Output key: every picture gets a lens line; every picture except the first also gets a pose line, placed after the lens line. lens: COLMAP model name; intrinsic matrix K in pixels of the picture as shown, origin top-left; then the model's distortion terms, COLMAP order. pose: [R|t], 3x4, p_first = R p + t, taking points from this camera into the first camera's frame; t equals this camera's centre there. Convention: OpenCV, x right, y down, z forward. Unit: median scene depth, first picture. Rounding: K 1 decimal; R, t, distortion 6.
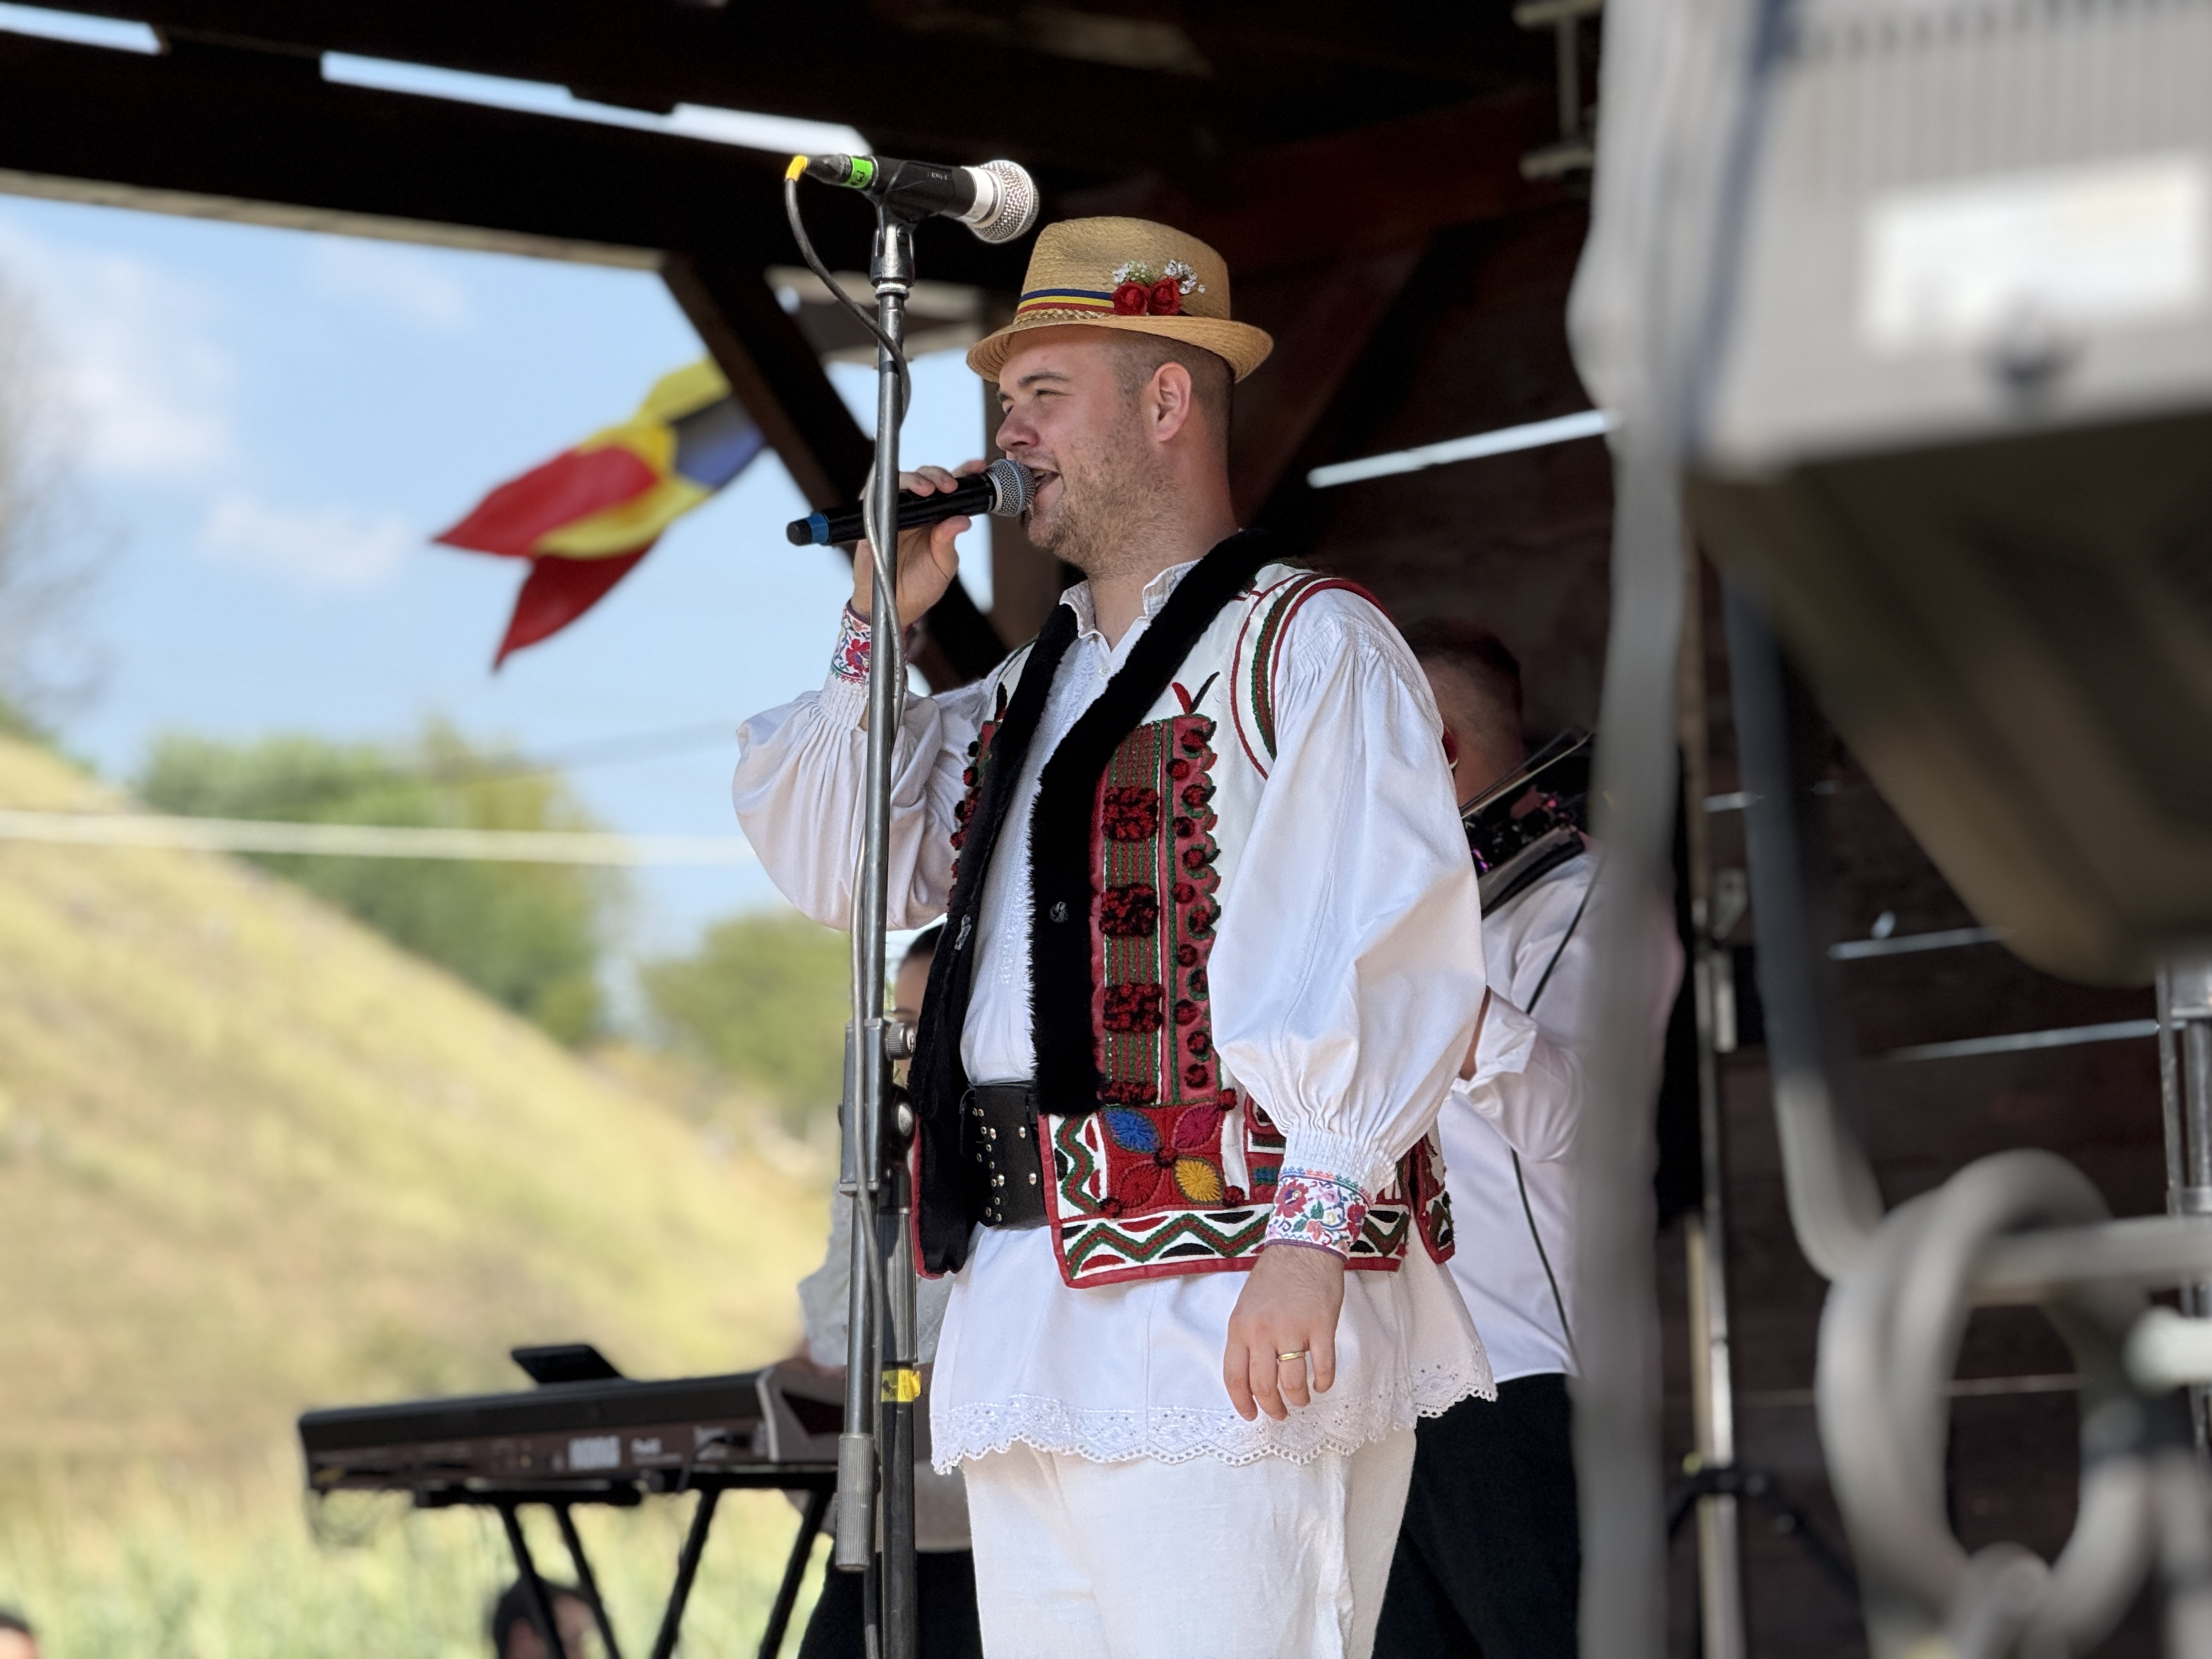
lens RADIAL K [[7659.4, 0, 1106.0], [0, 7659.4, 829.5], [0, 0, 1]] dist [0.319915, -1.283898]
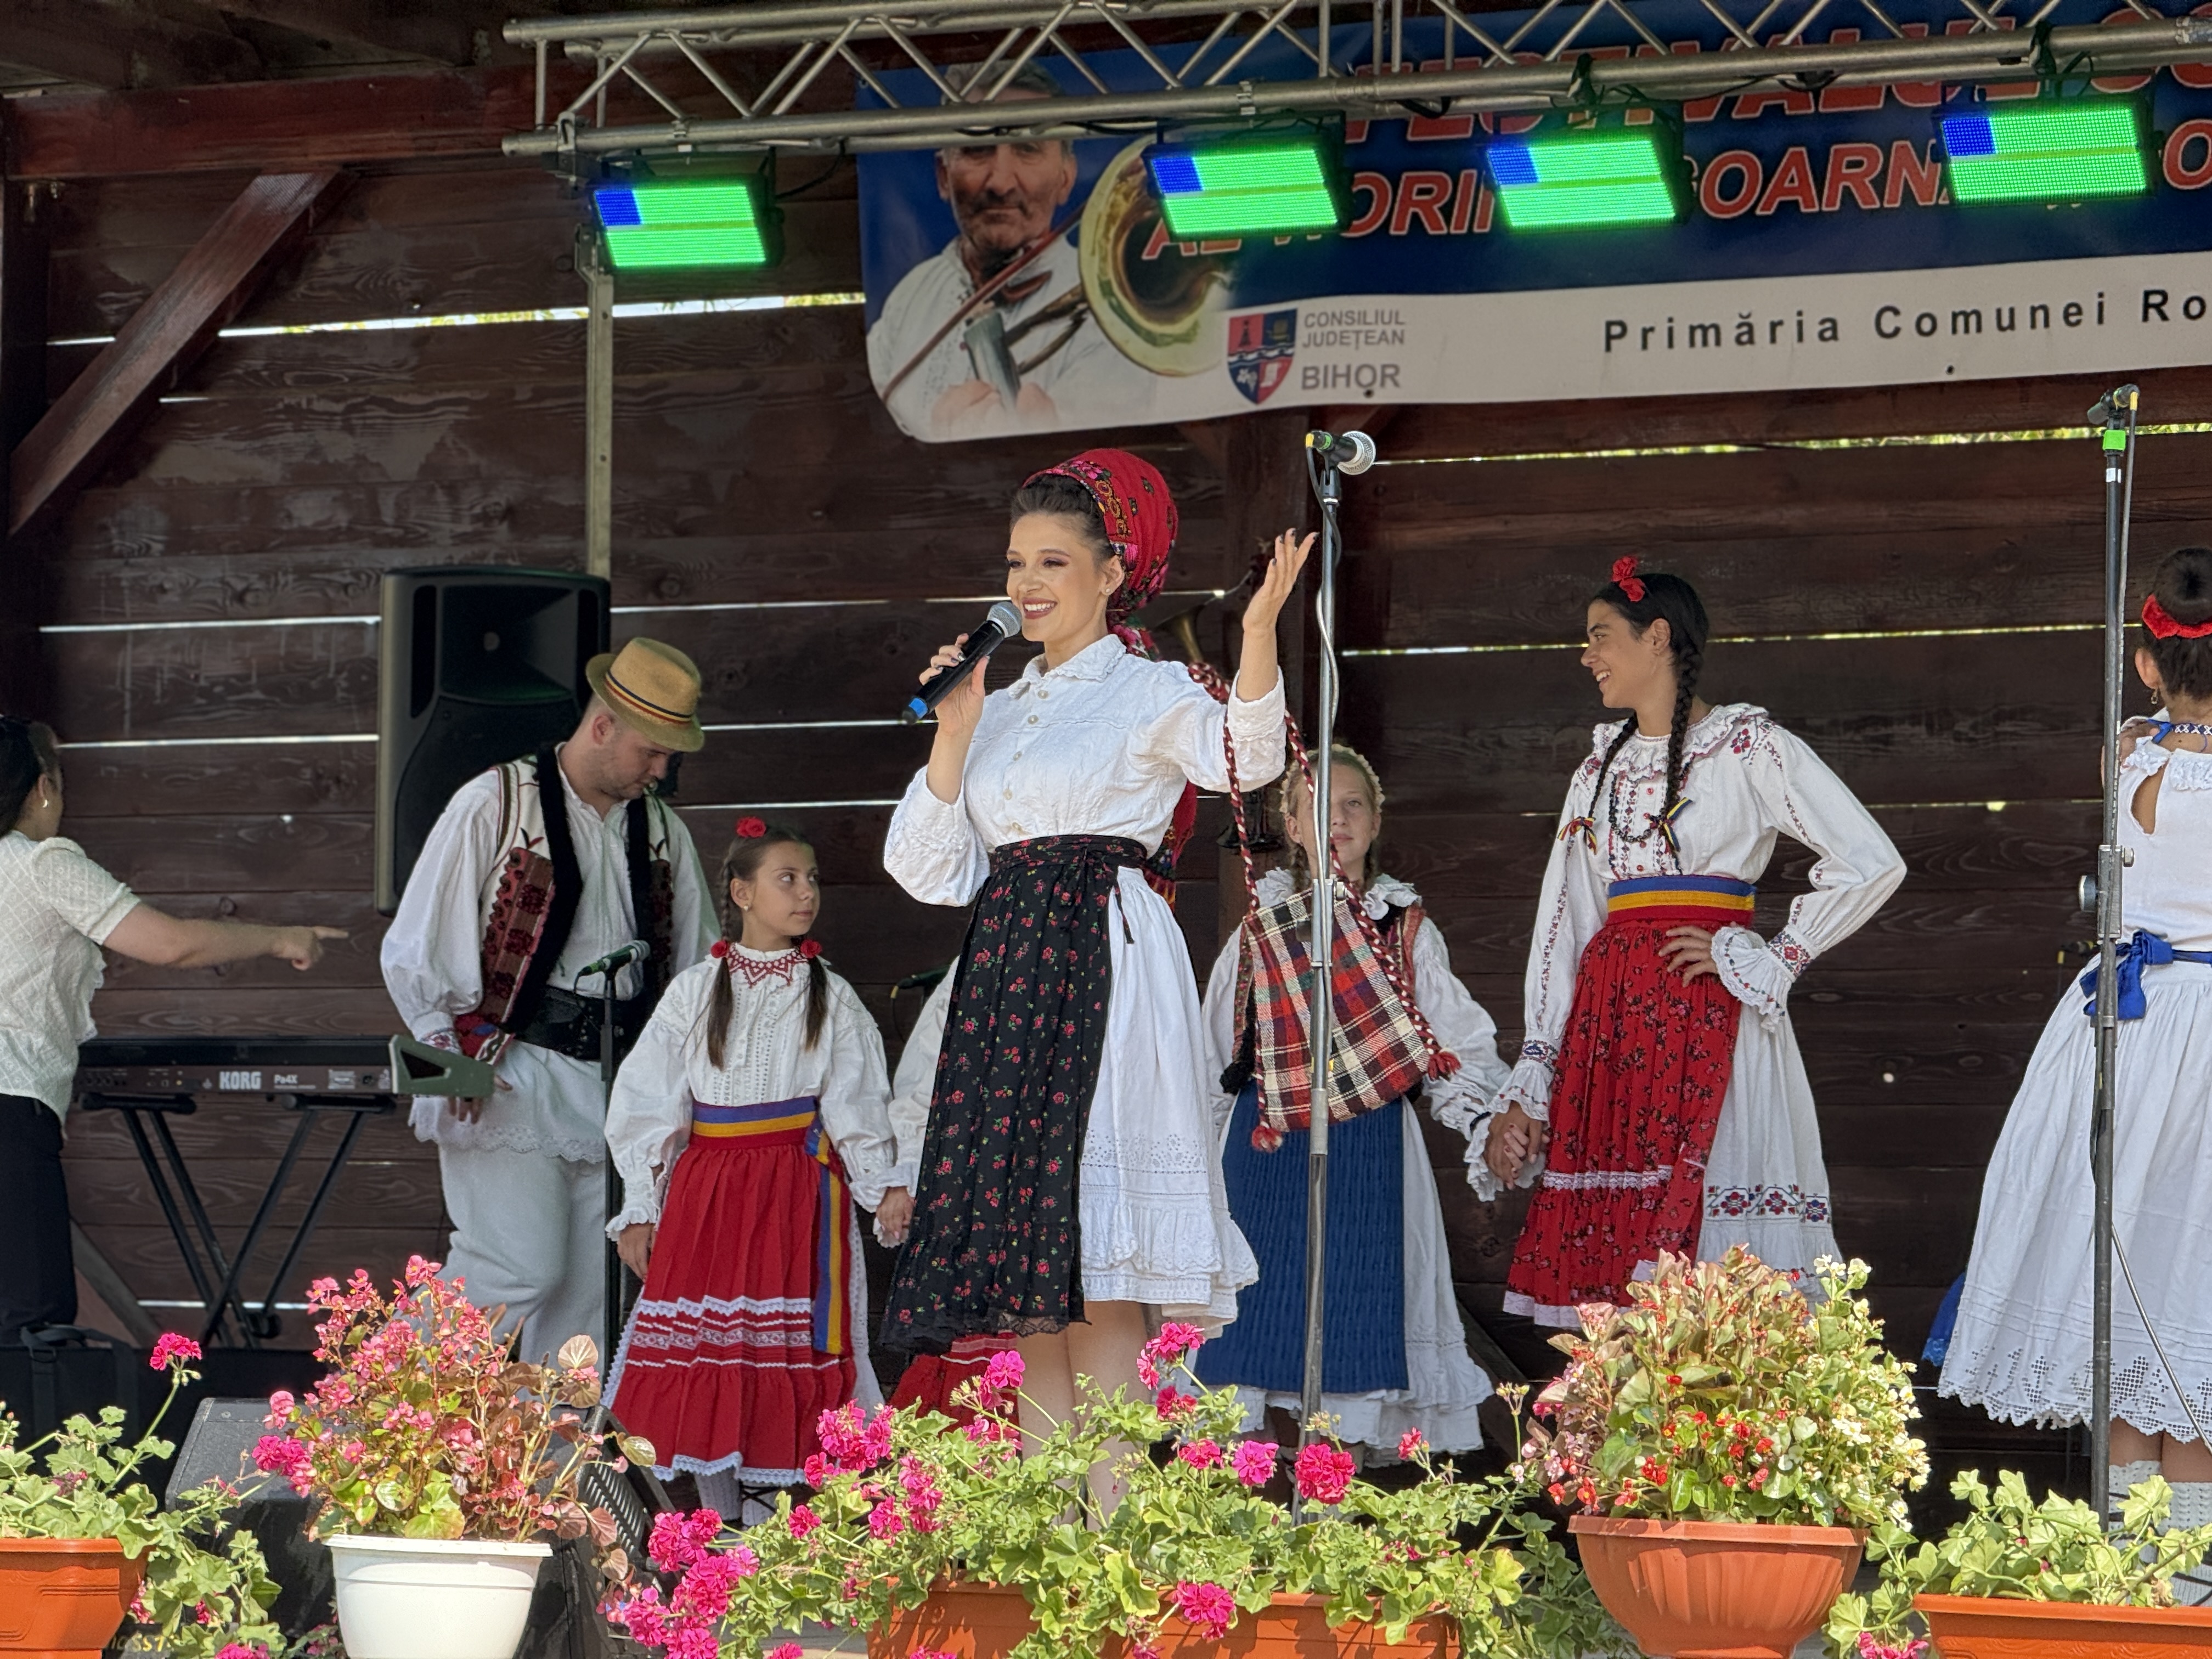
lens RADIAL K [[7702.2, 0, 1106.0], [0, 7702.2, 829.5], [0, 0, 1]] dist [0.304572, -1.640041]
pose [[0.938675, 0.063471, 0.338912, -0.296633], [-0.079566, 0.996257, 0.033795, -0.019570], [-0.335499, -0.058688, 0.940211, -0.329827]]
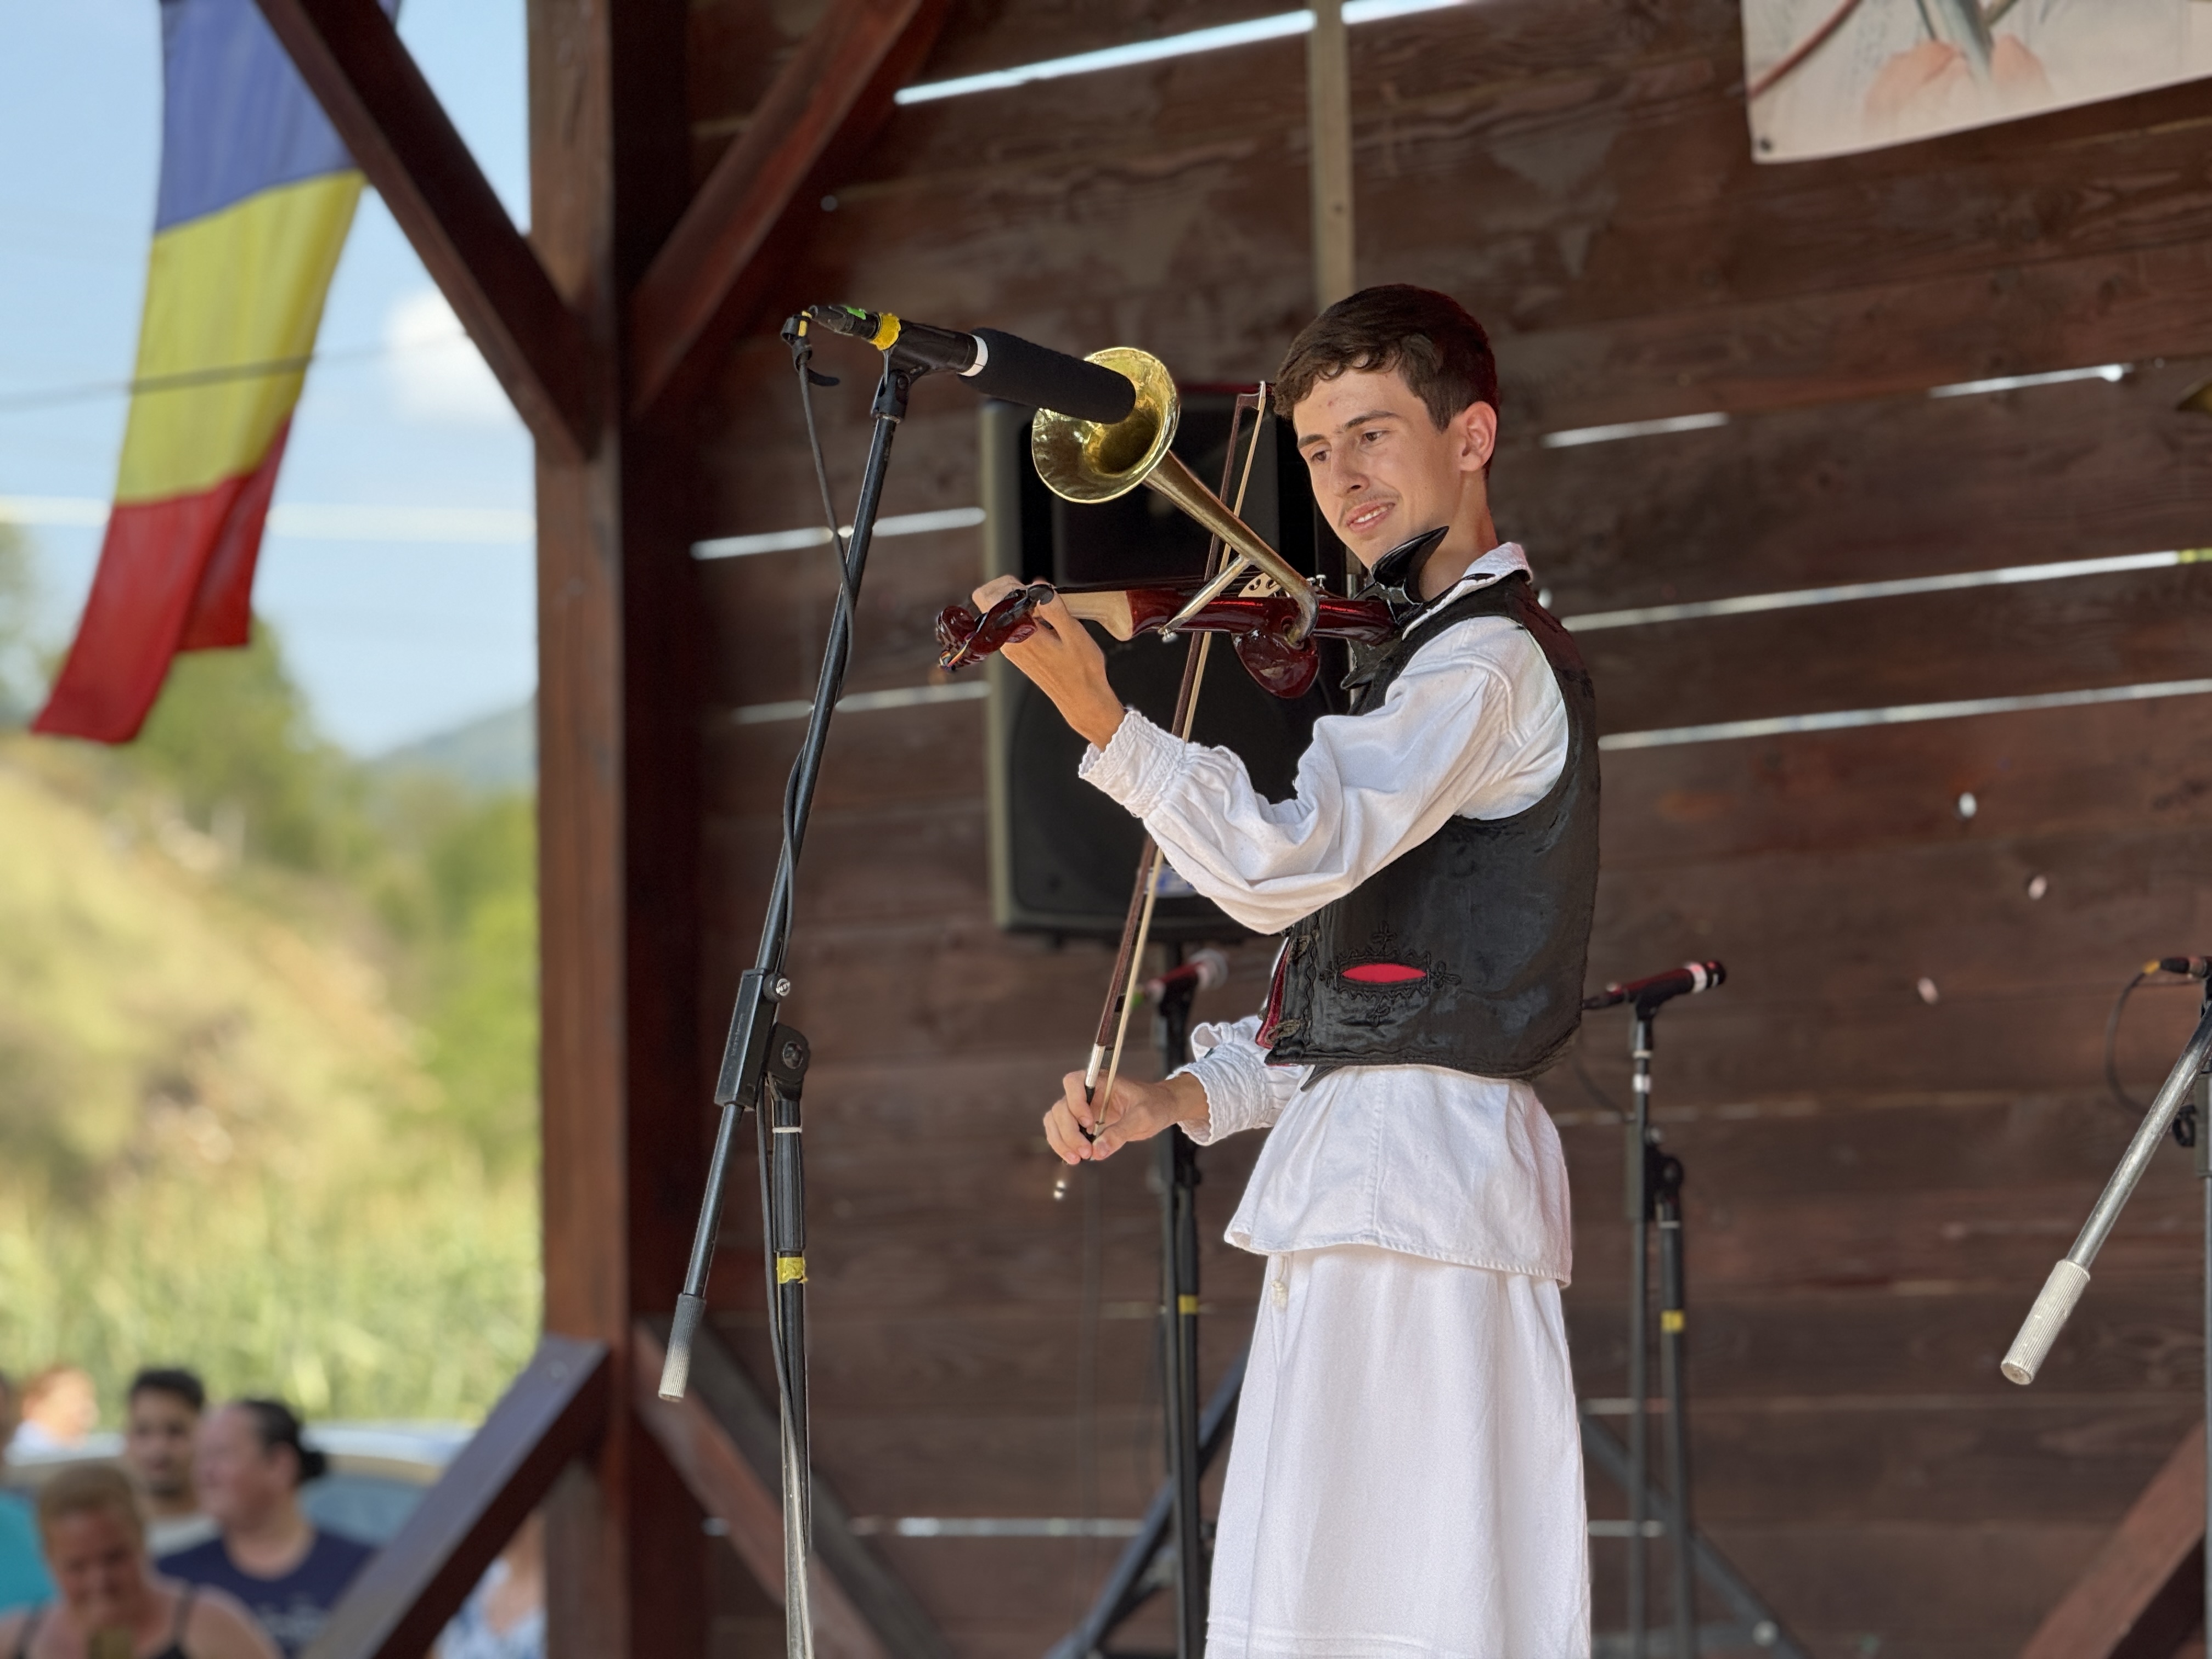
lens RADIAL K [[7659.4, 0, 1106.0], [0, 7659.4, 829.5], [0, 0, 1]] dist [0.319915, -1.283898]
pose [[0.996839, 0.012817, 0.078404, -0.019290], [-0.015856, 0.999142, 0.038261, 0.005353], [-0.077846, -0.039383, 0.996187, 0.110072]]
